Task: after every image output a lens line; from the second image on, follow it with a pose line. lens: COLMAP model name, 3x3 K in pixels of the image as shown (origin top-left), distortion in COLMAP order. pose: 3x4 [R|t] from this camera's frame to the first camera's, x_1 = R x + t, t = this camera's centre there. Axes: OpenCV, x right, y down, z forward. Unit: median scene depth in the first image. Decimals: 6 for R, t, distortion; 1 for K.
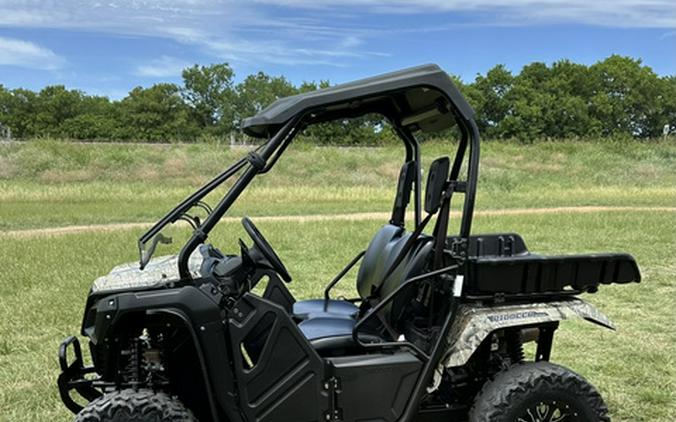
lens RADIAL K [[683.4, 0, 339.7], [0, 683.4, 215.8], [0, 0, 1]] dist [-0.025681, 0.000000]
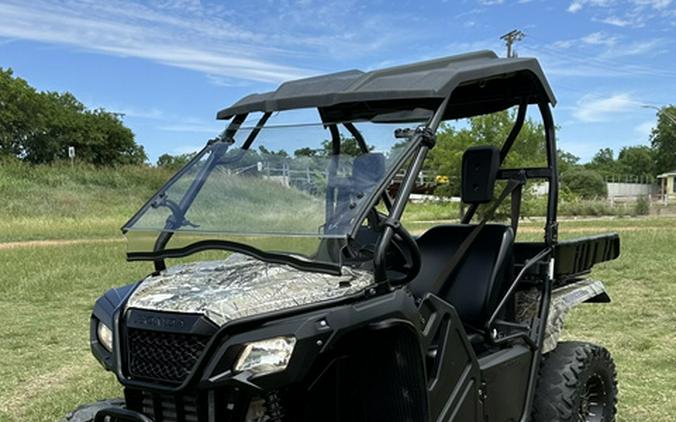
lens RADIAL K [[835.1, 0, 337.2], [0, 835.1, 206.8], [0, 0, 1]] dist [-0.004503, 0.000000]
pose [[0.710518, -0.015061, 0.703518, -0.899667], [0.057578, 0.997663, -0.036793, 0.036512], [-0.701320, 0.066649, 0.709724, 0.332365]]
